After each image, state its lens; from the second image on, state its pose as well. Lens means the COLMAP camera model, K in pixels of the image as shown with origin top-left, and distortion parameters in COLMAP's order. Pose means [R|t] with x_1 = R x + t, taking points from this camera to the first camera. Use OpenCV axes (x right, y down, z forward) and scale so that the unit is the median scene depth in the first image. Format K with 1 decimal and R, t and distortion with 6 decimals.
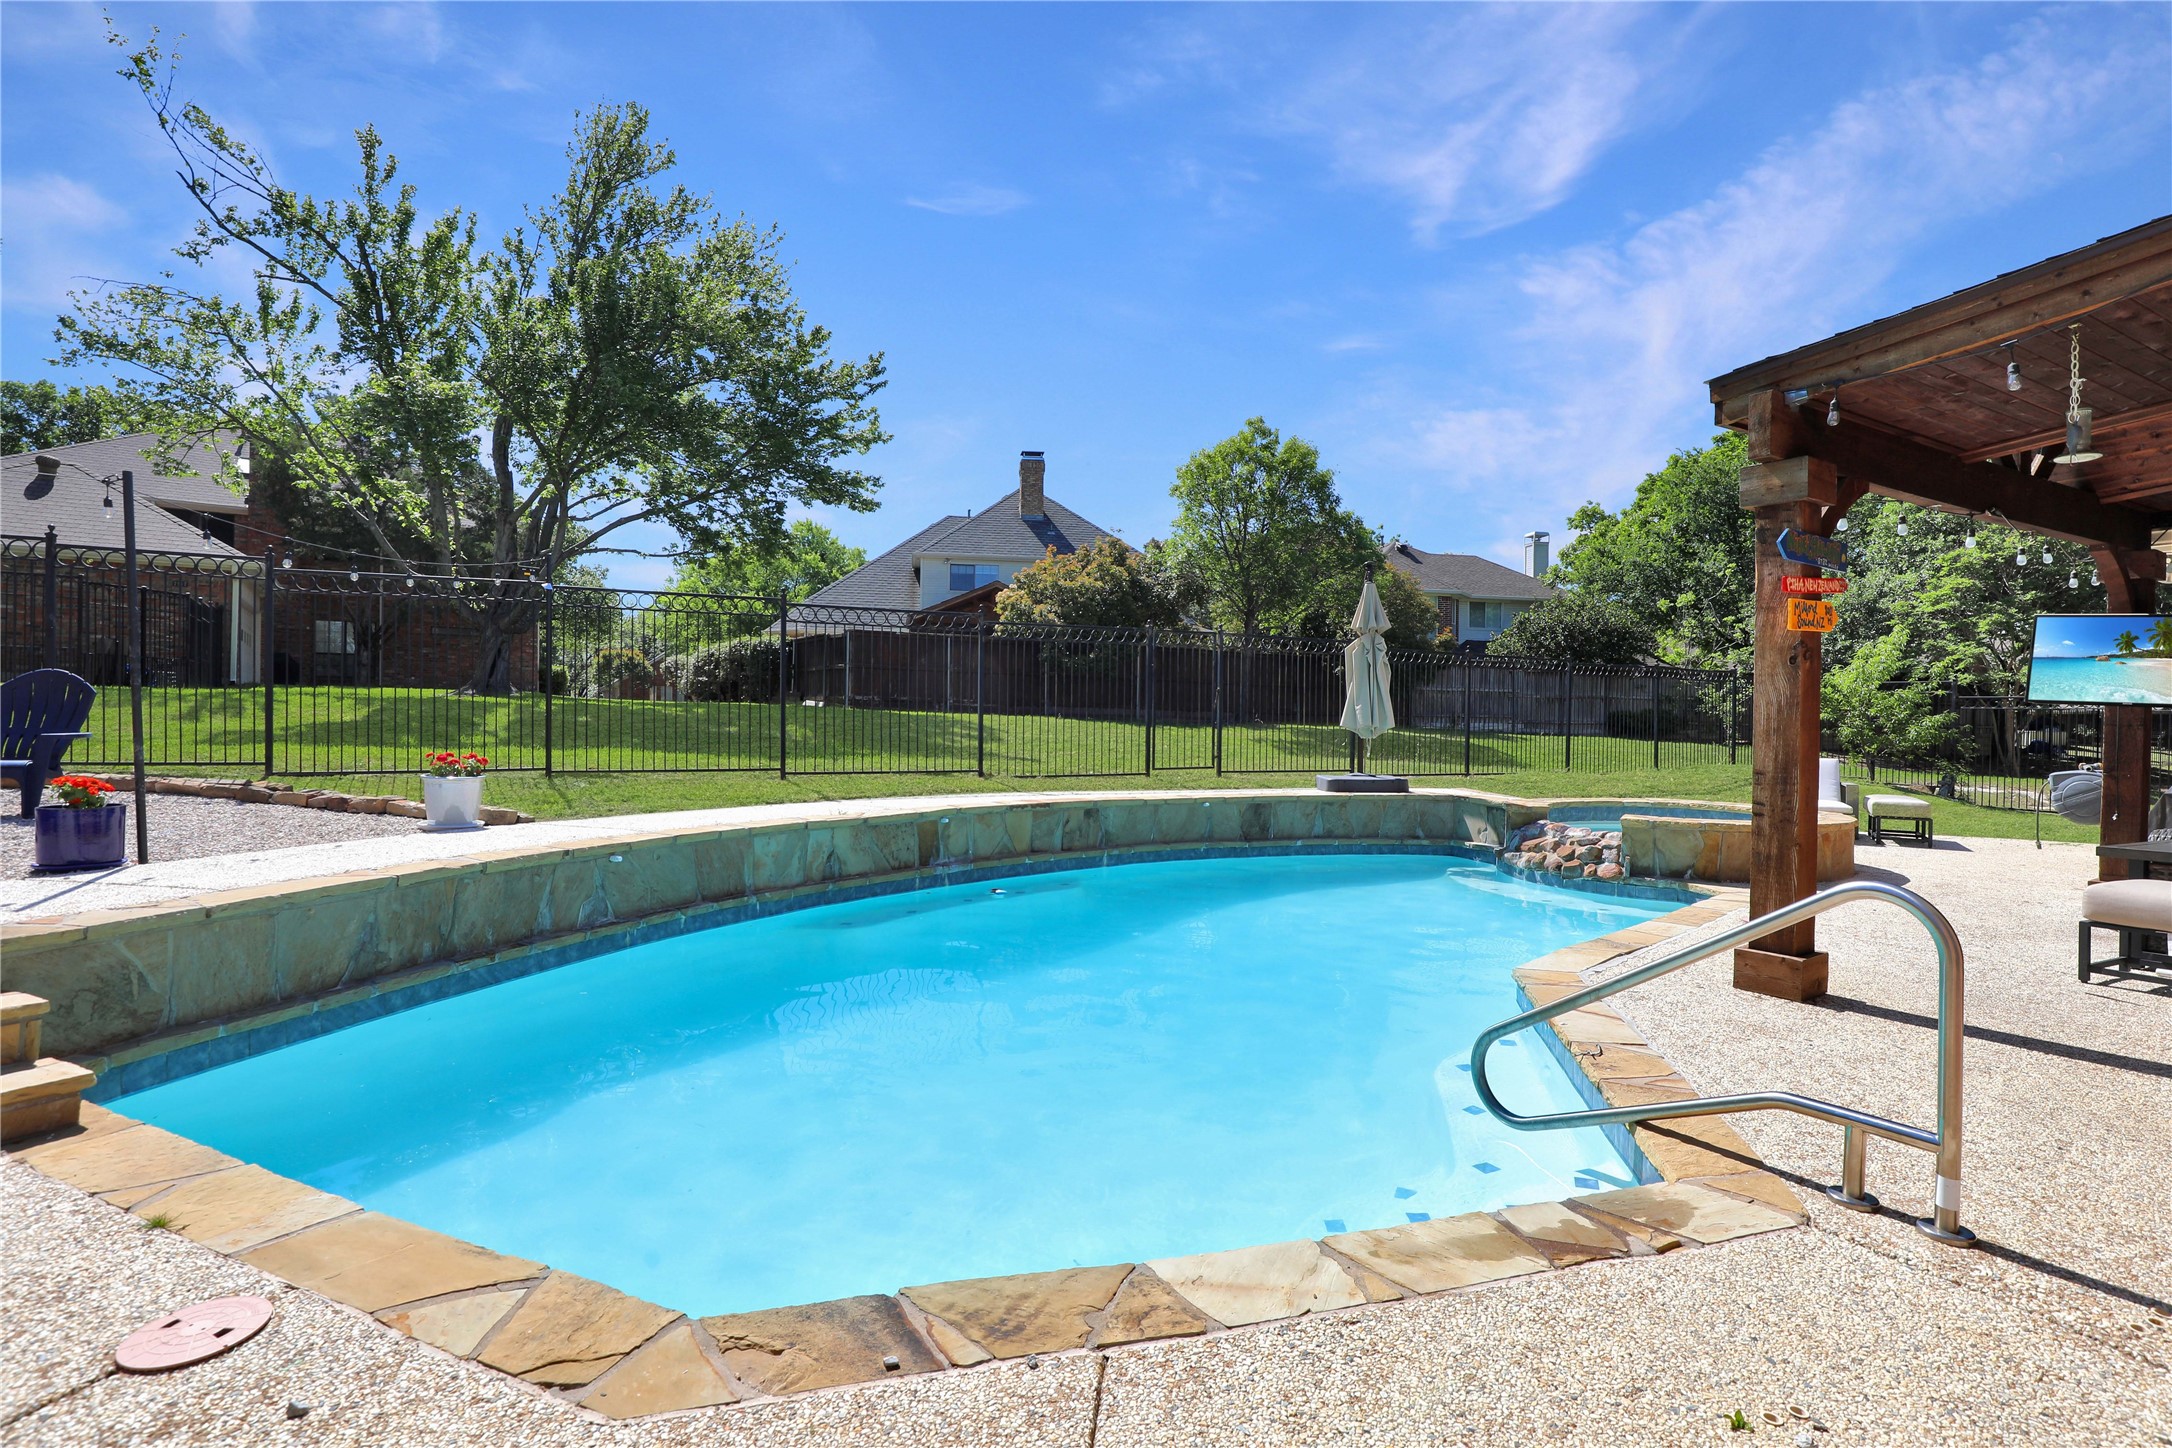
lens RADIAL K [[1042.9, 0, 1085.8], [0, 1042.9, 715.2], [0, 0, 1]] dist [-0.000724, 0.000597]
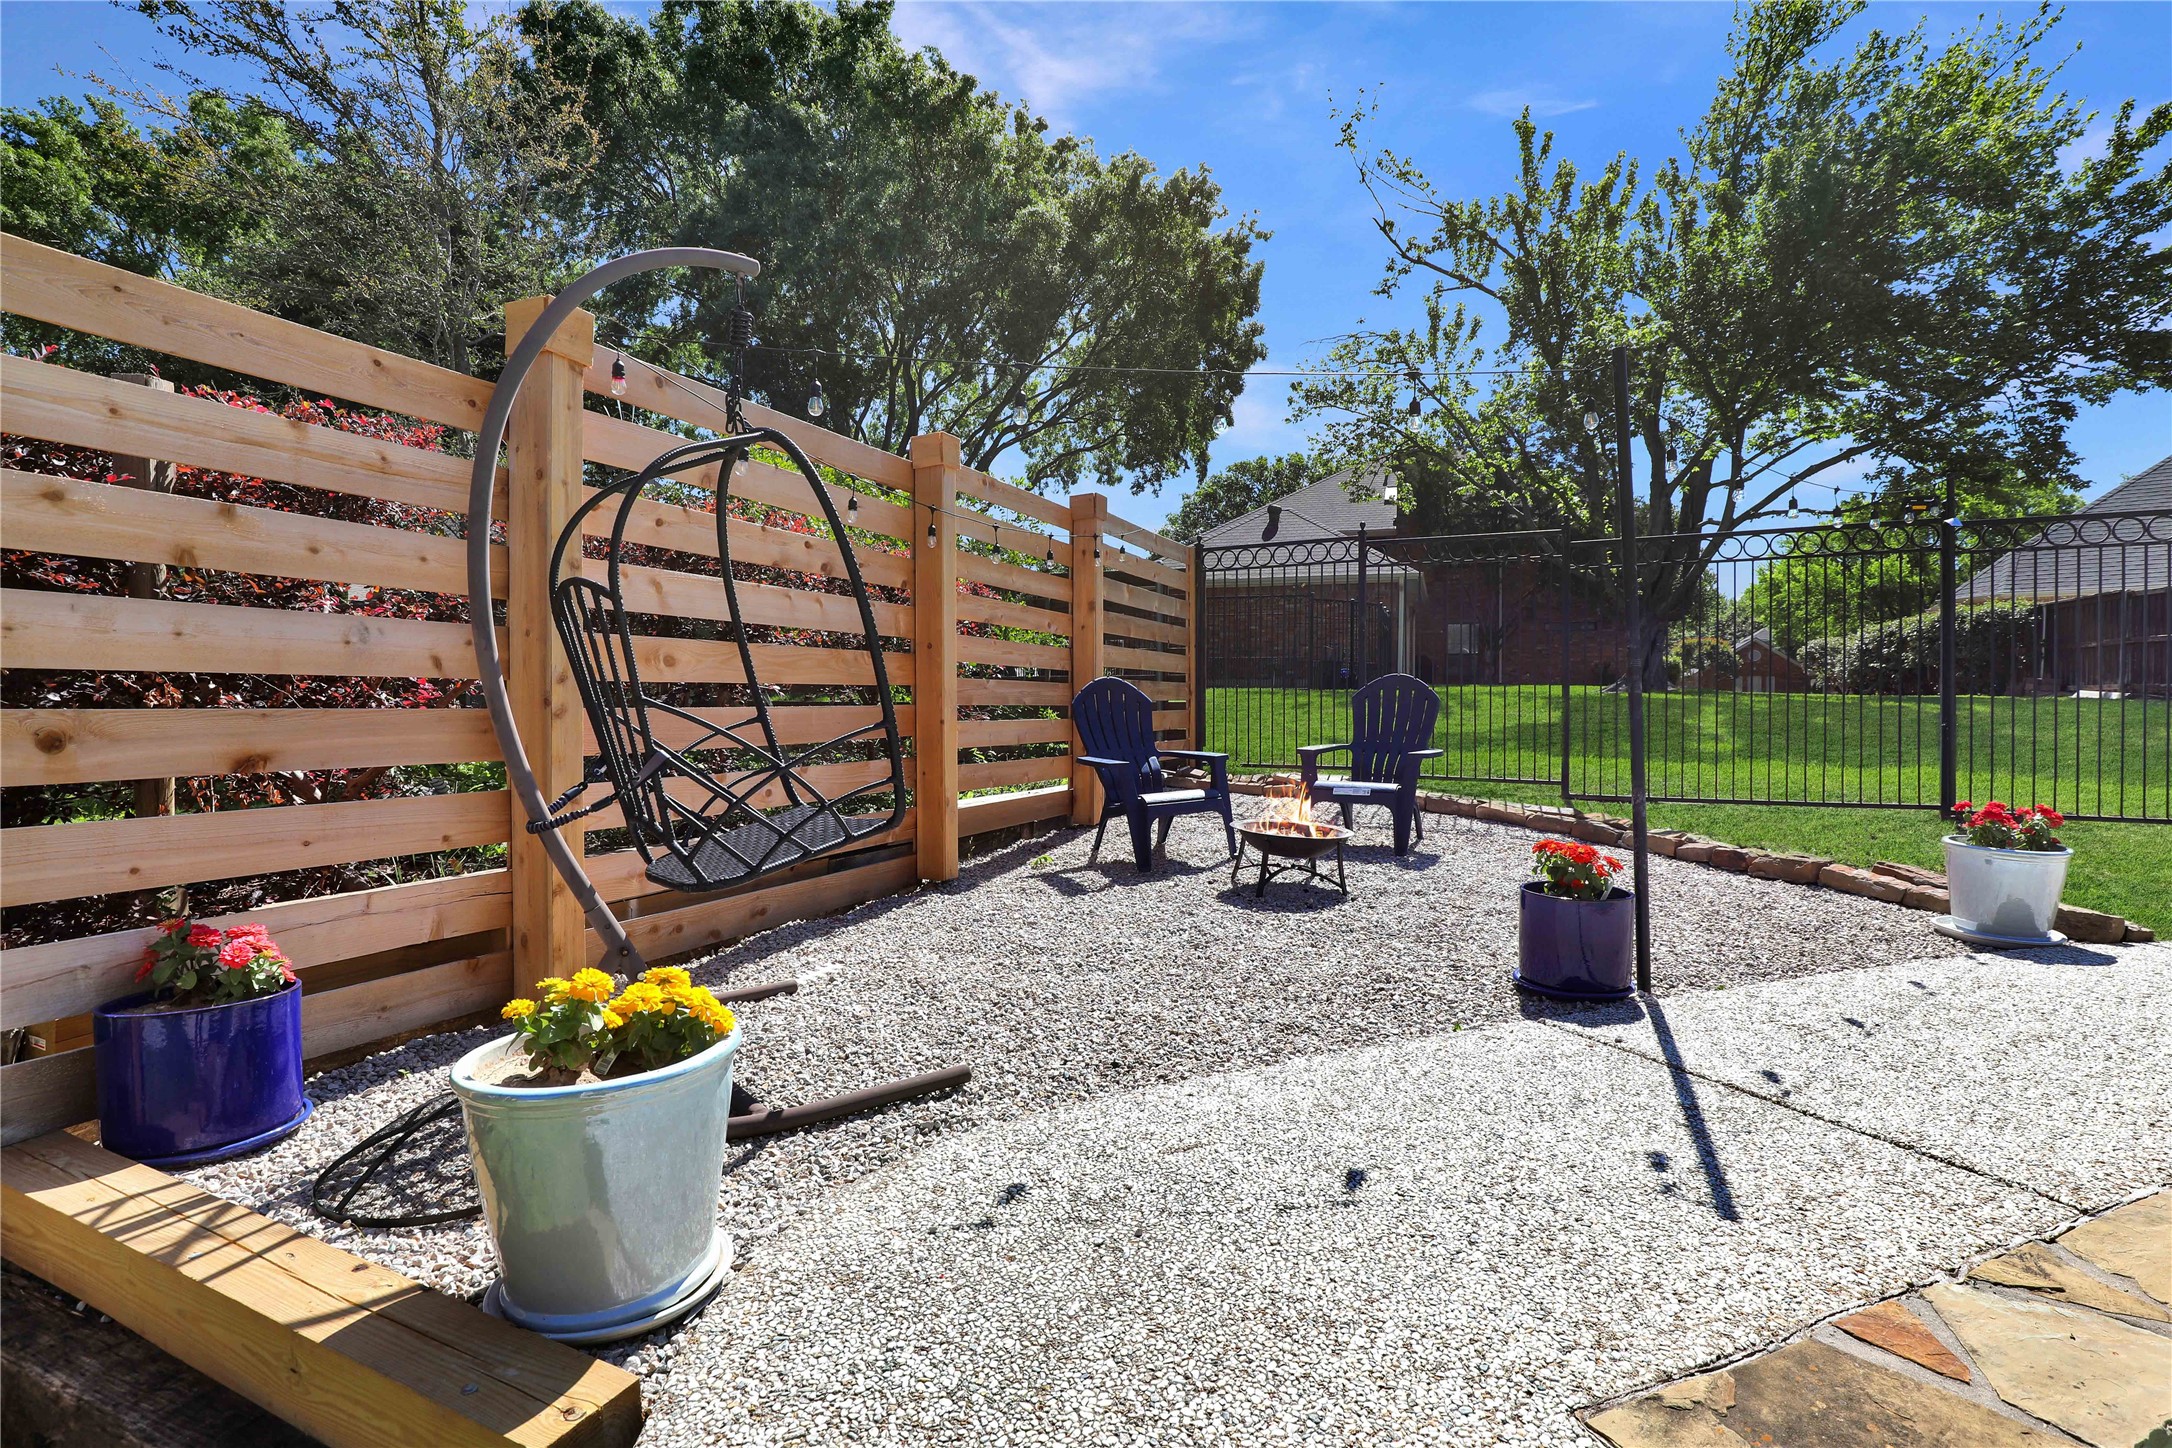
lens RADIAL K [[1042.9, 0, 1085.8], [0, 1042.9, 715.2], [0, 0, 1]] dist [-0.000724, 0.000597]
pose [[0.596919, -0.004746, -0.802287, -0.162494], [0.007196, 0.999974, -0.000561, -0.002169], [0.802269, -0.005439, 0.596938, 0.095075]]
